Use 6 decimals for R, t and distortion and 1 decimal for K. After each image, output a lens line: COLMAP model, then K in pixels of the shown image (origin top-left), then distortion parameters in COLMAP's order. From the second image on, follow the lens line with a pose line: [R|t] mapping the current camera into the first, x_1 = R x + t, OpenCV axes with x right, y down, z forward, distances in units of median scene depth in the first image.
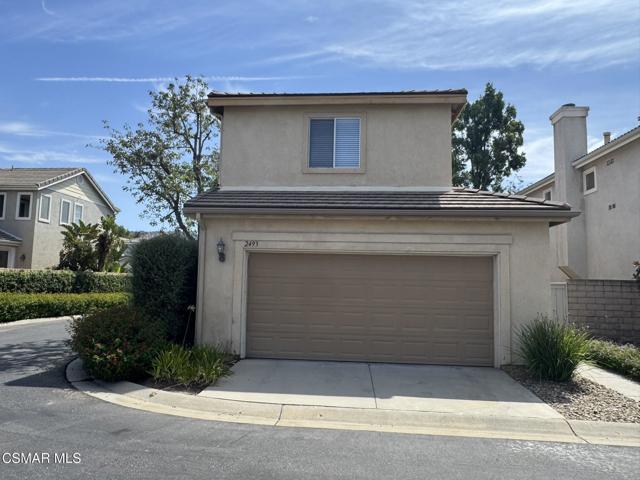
lens RADIAL K [[431.5, 0, 320.0], [0, 431.5, 240.0], [0, 0, 1]] dist [0.001354, 0.000850]
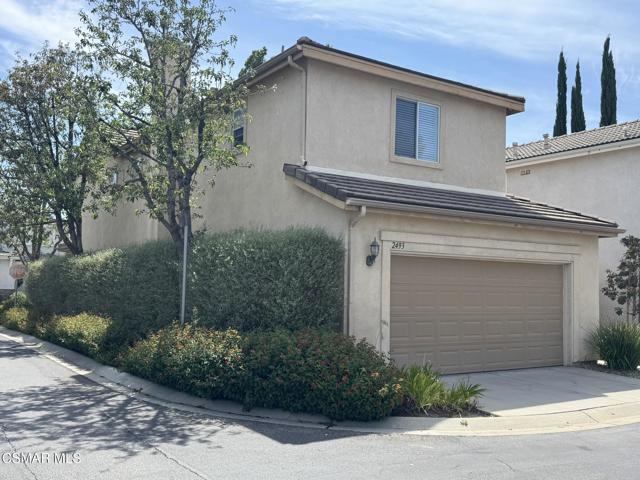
lens RADIAL K [[632.9, 0, 320.0], [0, 632.9, 240.0], [0, 0, 1]] dist [0.088552, -0.005395]
pose [[0.782125, 0.037333, 0.622002, -1.060246], [-0.060427, 0.998043, 0.016080, -0.012843], [-0.620185, -0.050162, 0.782850, 0.112236]]
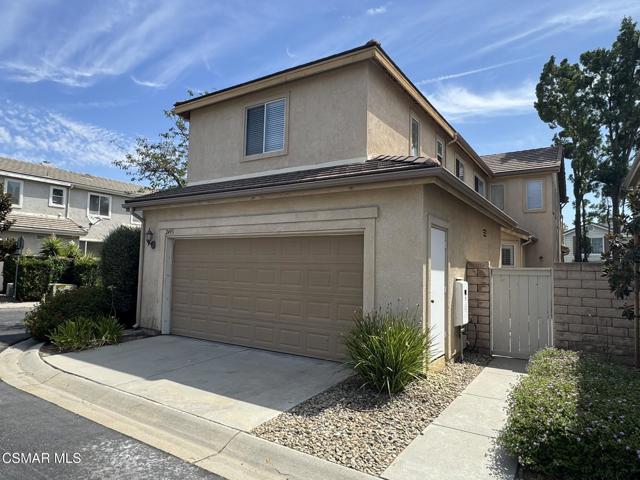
lens RADIAL K [[402.1, 0, 320.0], [0, 402.1, 240.0], [0, 0, 1]] dist [0.003172, 0.000552]
pose [[0.883427, -0.034211, -0.467319, 0.662500], [0.039316, 0.999226, 0.001173, 0.043896], [0.466917, -0.019409, 0.884088, 0.265577]]
